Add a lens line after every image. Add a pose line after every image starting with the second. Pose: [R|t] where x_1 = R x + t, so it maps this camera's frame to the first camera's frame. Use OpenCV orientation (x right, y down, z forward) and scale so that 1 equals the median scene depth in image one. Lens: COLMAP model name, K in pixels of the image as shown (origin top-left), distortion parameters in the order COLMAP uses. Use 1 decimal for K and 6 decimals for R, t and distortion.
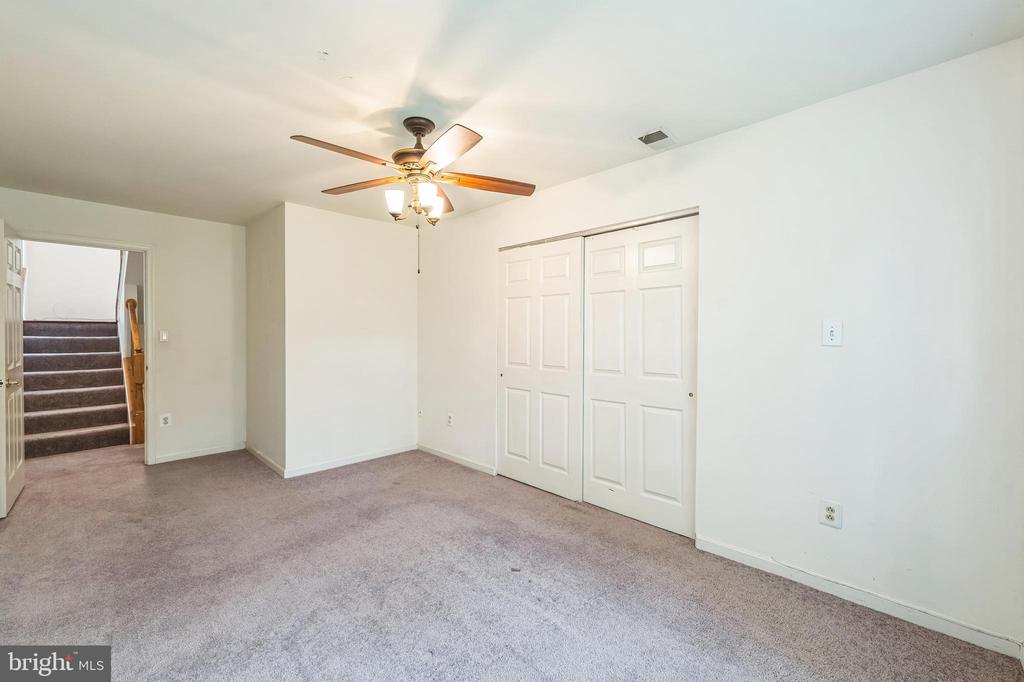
lens RADIAL K [[406.2, 0, 518.9], [0, 406.2, 338.8], [0, 0, 1]] dist [-0.000552, -0.000173]
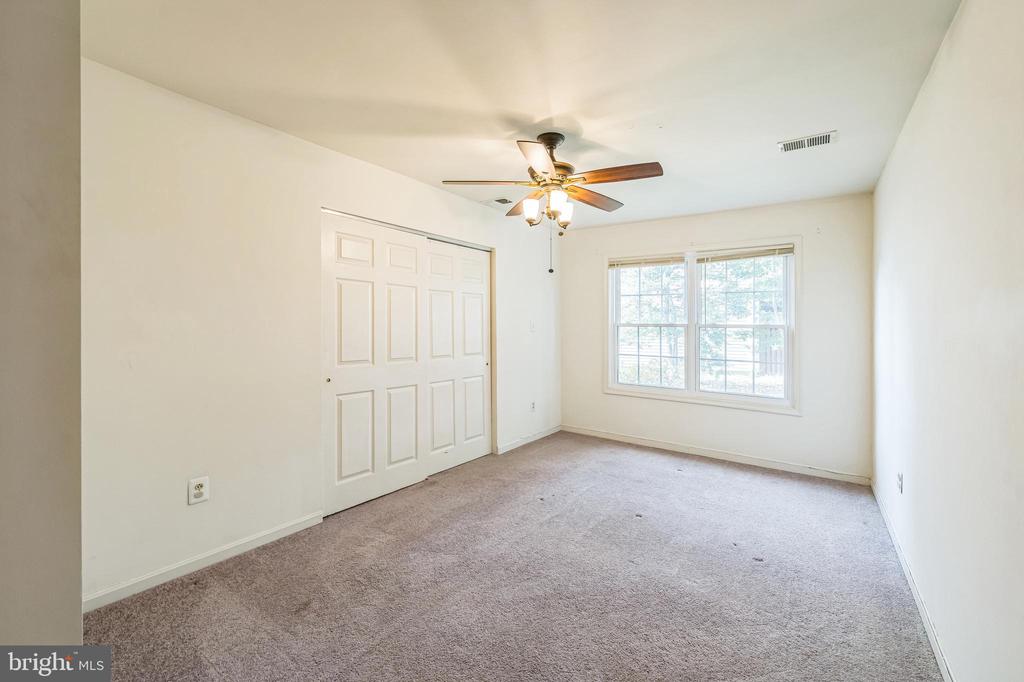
lens RADIAL K [[416.1, 0, 511.9], [0, 416.1, 323.6], [0, 0, 1]] dist [-0.000446, -0.000057]
pose [[-0.127919, 0.002767, 0.991781, -0.963480], [-0.004004, 0.999987, -0.003306, -0.013077], [-0.991776, -0.004394, -0.127907, 0.888295]]
